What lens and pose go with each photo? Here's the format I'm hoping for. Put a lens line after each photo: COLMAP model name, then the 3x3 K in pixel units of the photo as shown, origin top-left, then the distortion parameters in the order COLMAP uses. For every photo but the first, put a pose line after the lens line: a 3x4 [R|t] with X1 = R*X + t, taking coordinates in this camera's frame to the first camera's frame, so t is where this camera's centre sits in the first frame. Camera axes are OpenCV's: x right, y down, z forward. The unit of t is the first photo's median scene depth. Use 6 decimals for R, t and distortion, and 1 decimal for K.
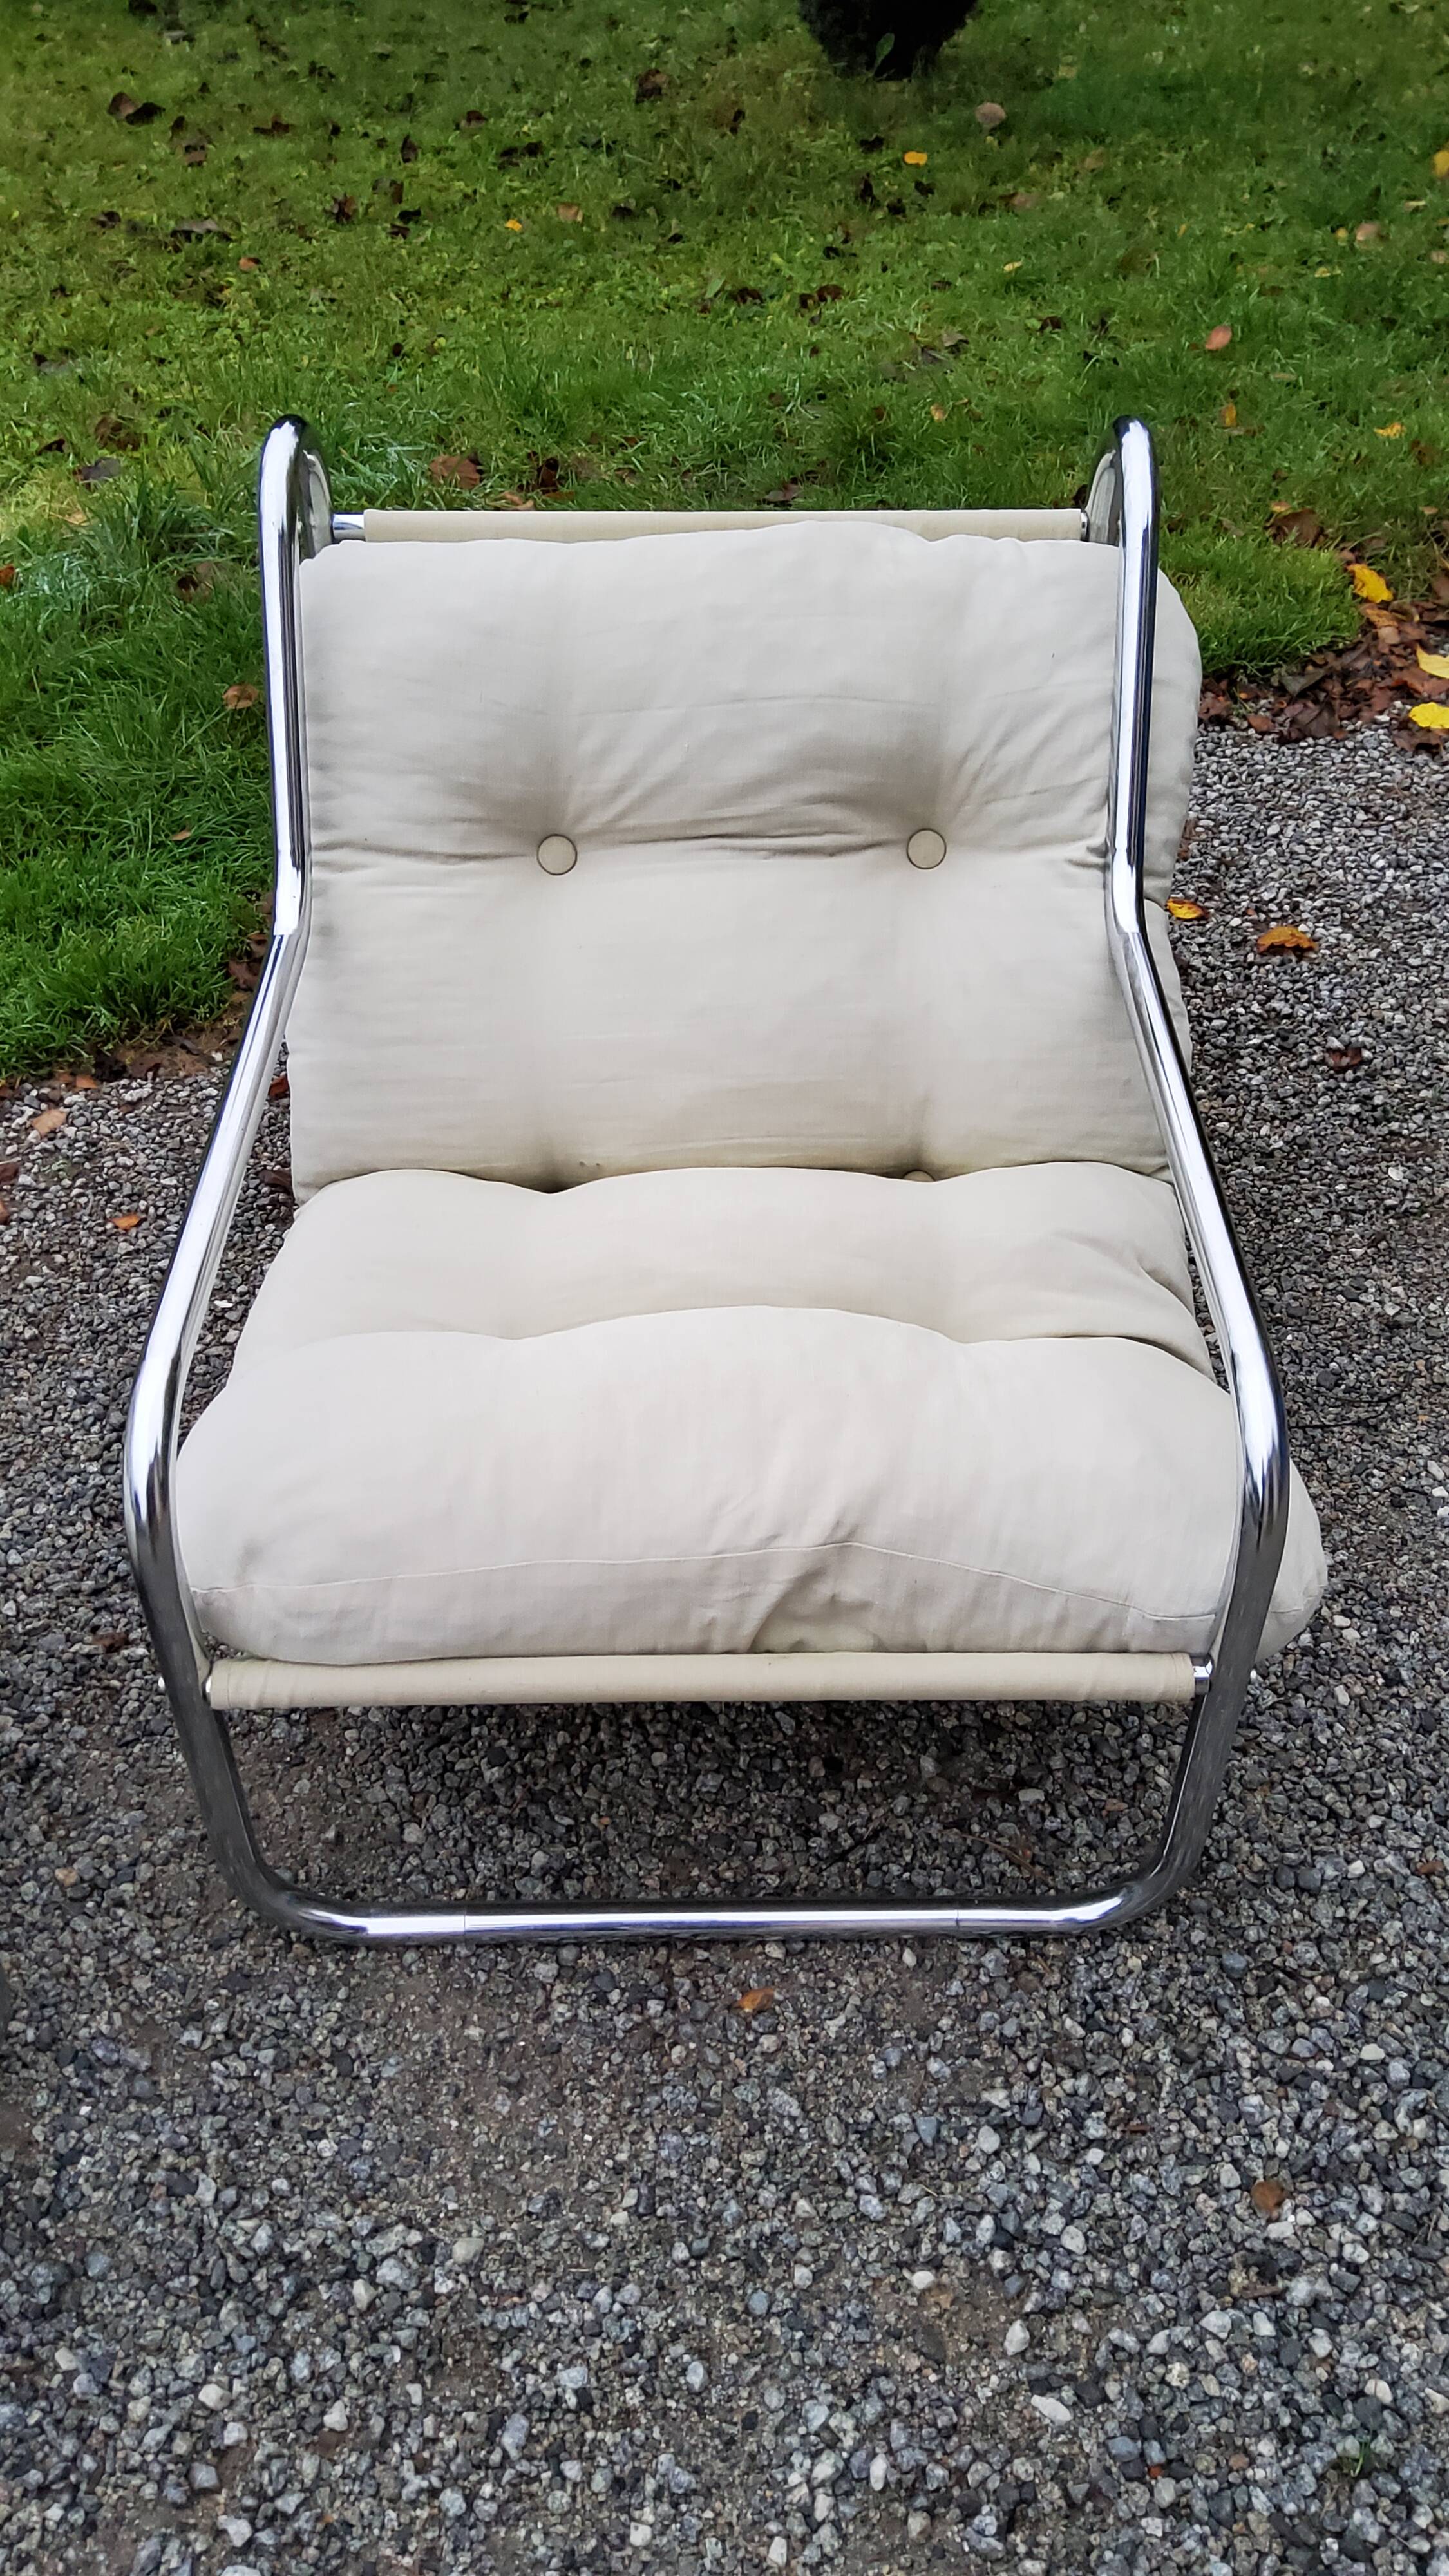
lens RADIAL K [[2047.0, 0, 732.0], [0, 2047.0, 1277.0], [0, 0, 1]] dist [0.075198, -0.128877]
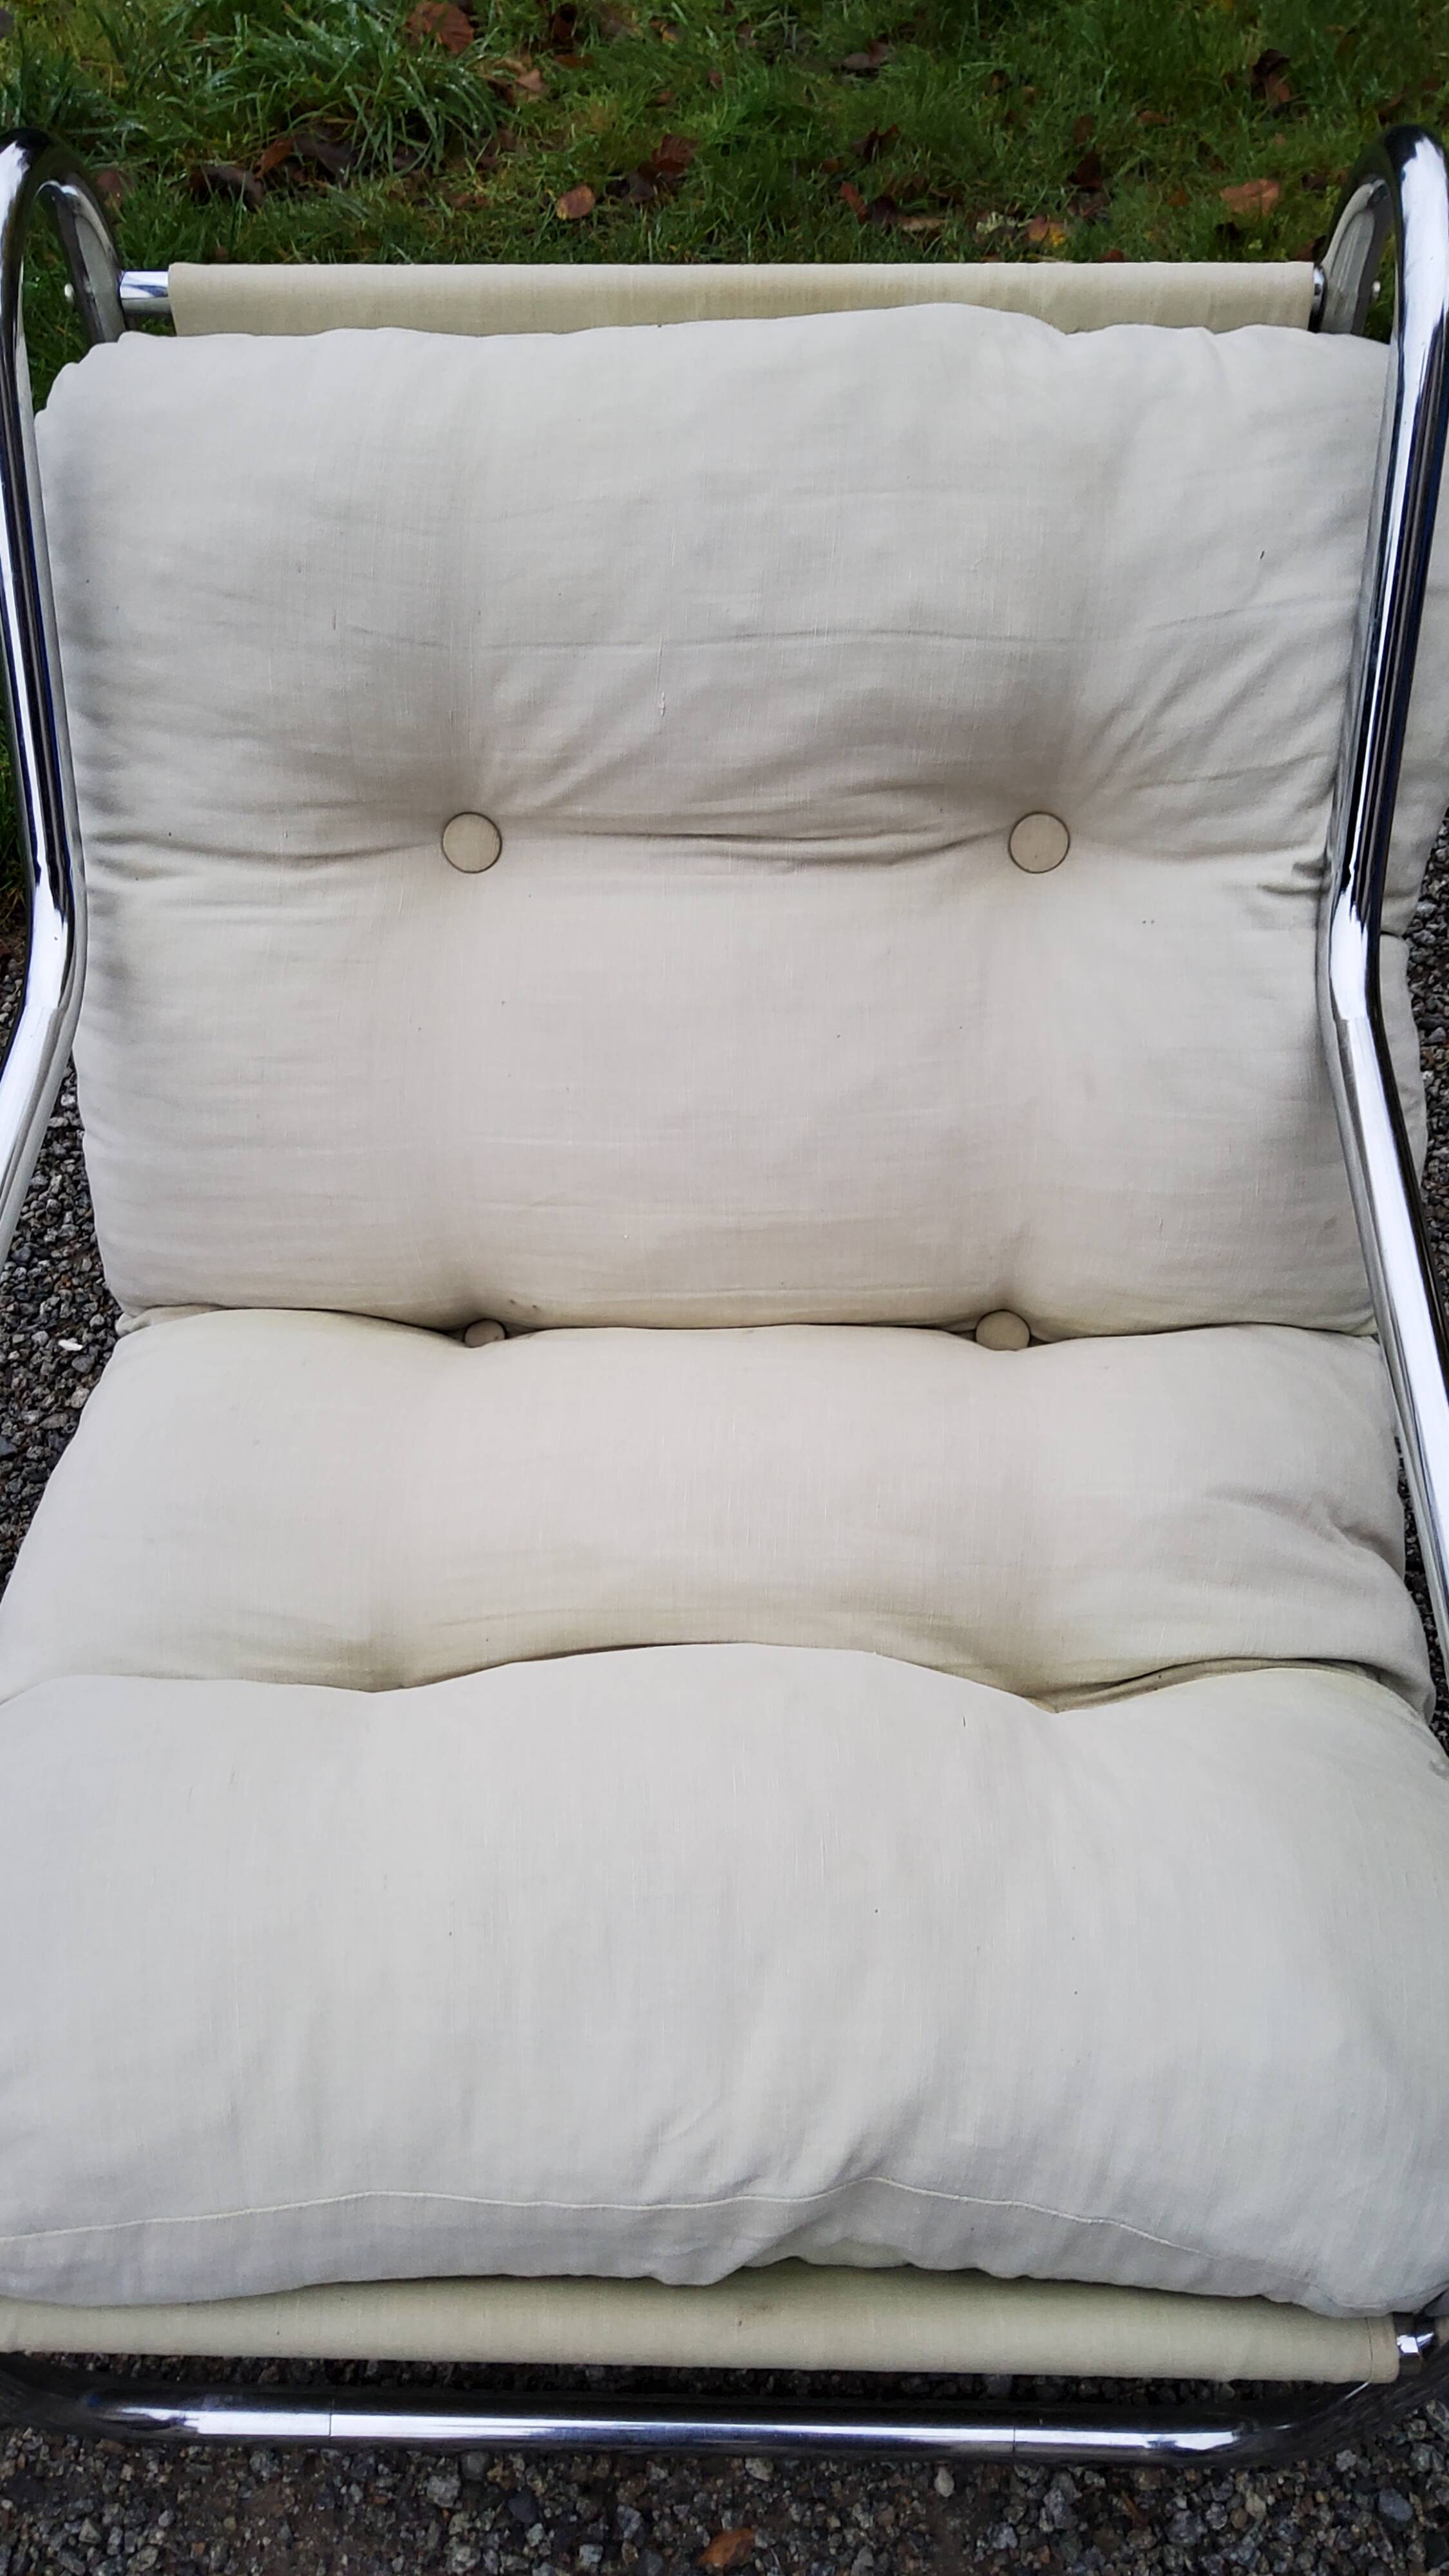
lens RADIAL K [[2047.0, 0, 724.8], [0, 2047.0, 1282.7], [0, 0, 1]] dist [0.075198, -0.128877]
pose [[0.998990, 0.022913, -0.038659, 0.027299], [-0.014188, 0.977067, 0.212458, -0.236242], [0.042640, -0.211695, 0.976405, 0.376743]]
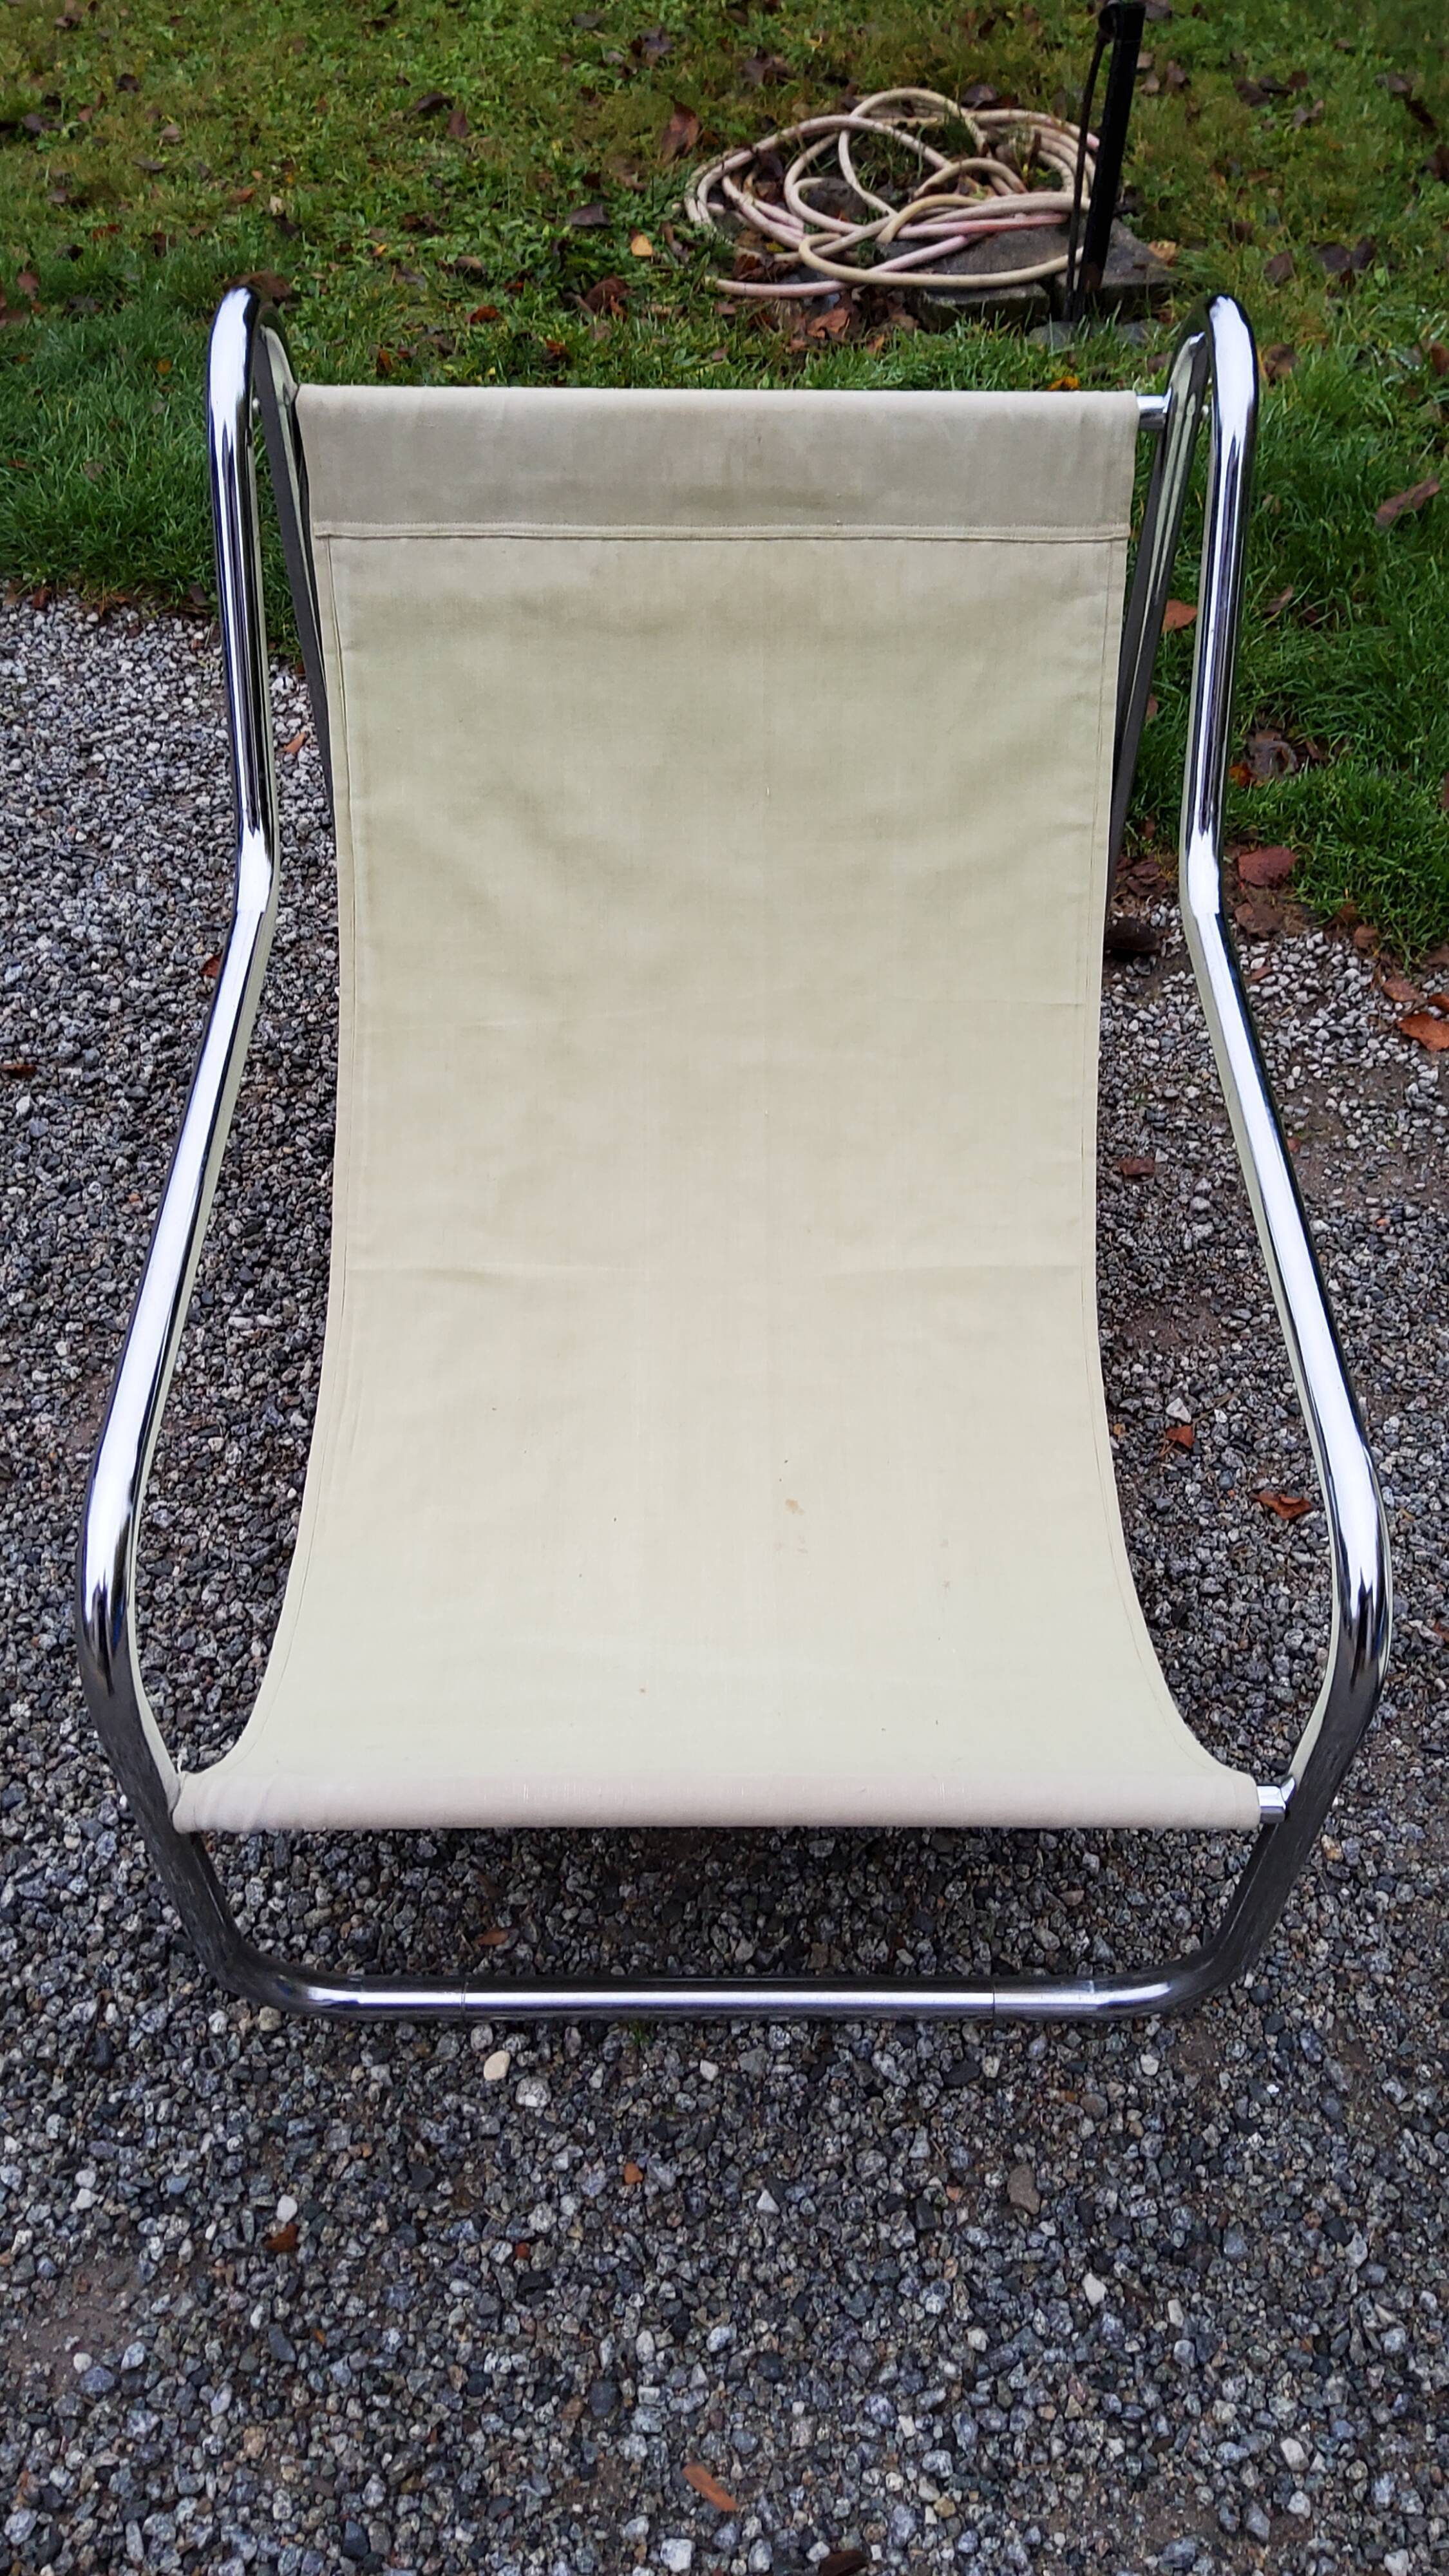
lens RADIAL K [[2047.0, 0, 736.6], [0, 2047.0, 1274.5], [0, 0, 1]] dist [0.075198, -0.128877]
pose [[0.762348, 0.482662, -0.431118, -0.253144], [-0.433905, 0.875456, 0.212848, -0.033720], [0.480158, 0.024800, 0.876831, 0.003466]]
